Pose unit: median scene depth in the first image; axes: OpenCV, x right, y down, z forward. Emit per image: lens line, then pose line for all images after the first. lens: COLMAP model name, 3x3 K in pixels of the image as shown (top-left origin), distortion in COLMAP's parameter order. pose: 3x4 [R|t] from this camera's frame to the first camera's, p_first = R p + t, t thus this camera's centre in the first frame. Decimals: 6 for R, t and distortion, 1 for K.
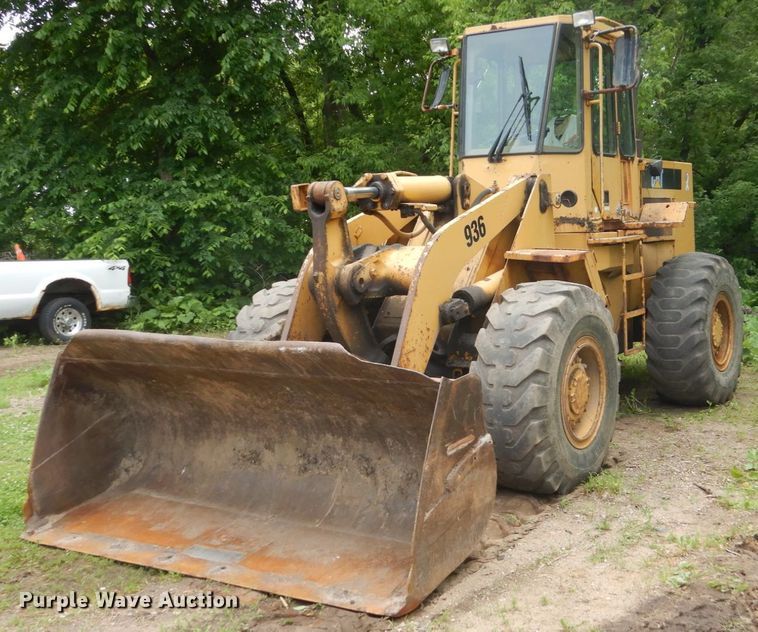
lens RADIAL K [[957.5, 0, 527.9], [0, 957.5, 298.5], [0, 0, 1]] dist [-0.009724, 0.000000]
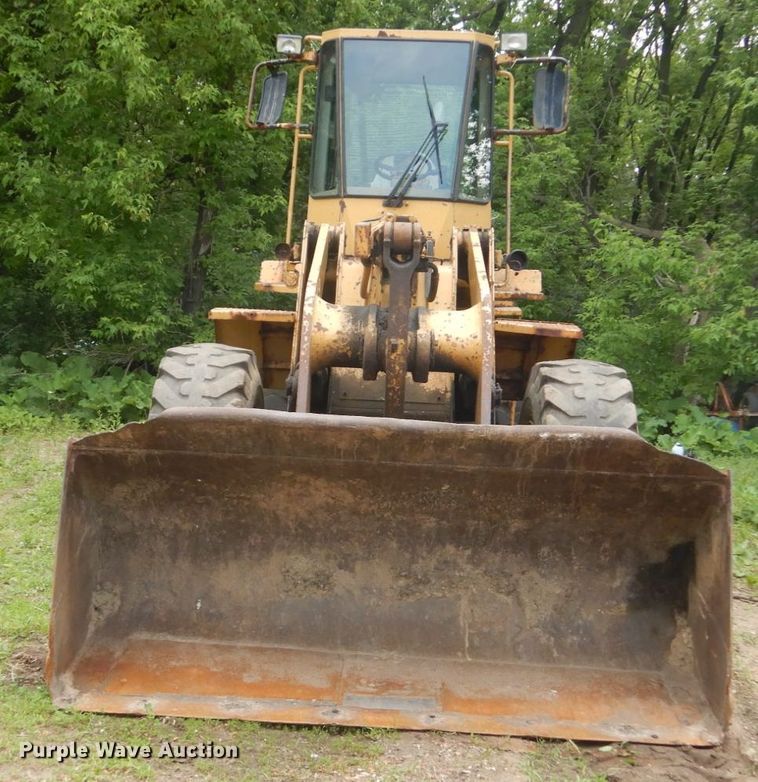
lens RADIAL K [[1285.2, 0, 332.7], [0, 1285.2, 405.5], [0, 0, 1]] dist [-0.015430, 0.000000]
pose [[0.906949, 0.019108, 0.420807, -0.684325], [-0.025419, 0.999633, 0.009394, 0.017231], [-0.420473, -0.019216, 0.907102, 0.074323]]
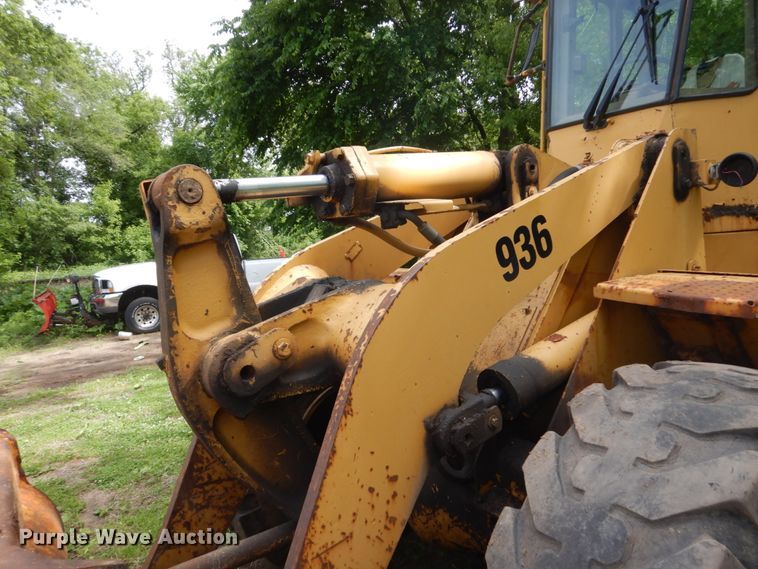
lens RADIAL K [[542.2, 0, 377.8], [0, 542.2, 280.5], [0, 0, 1]] dist [0.007825, -0.005639]
pose [[0.885210, -0.003317, -0.465179, 0.008567], [0.020318, 0.999296, 0.031540, -0.069780], [0.464747, -0.037371, 0.884655, 0.783219]]
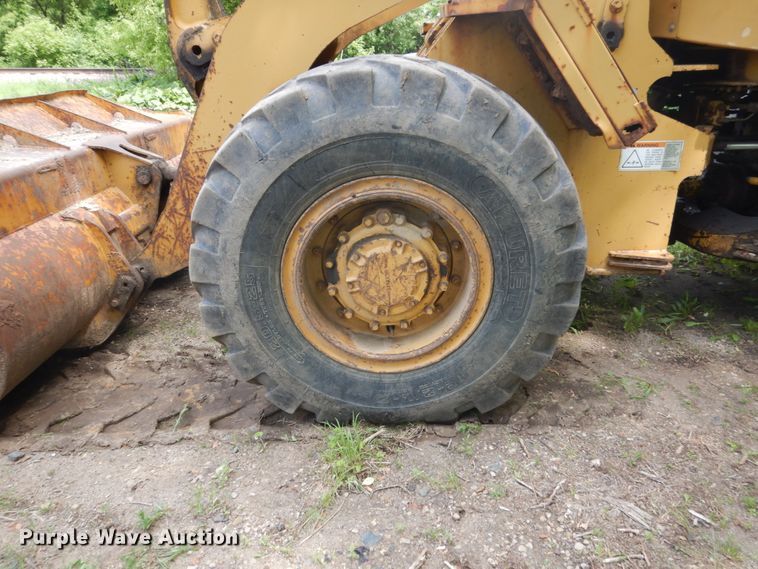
lens RADIAL K [[542.2, 0, 379.6], [0, 542.2, 280.3], [0, 0, 1]] dist [0.007825, -0.005639]
pose [[0.440992, 0.350850, -0.826093, 0.319873], [-0.062045, 0.930142, 0.361920, -0.012664], [0.895364, -0.108349, 0.431953, 0.909871]]
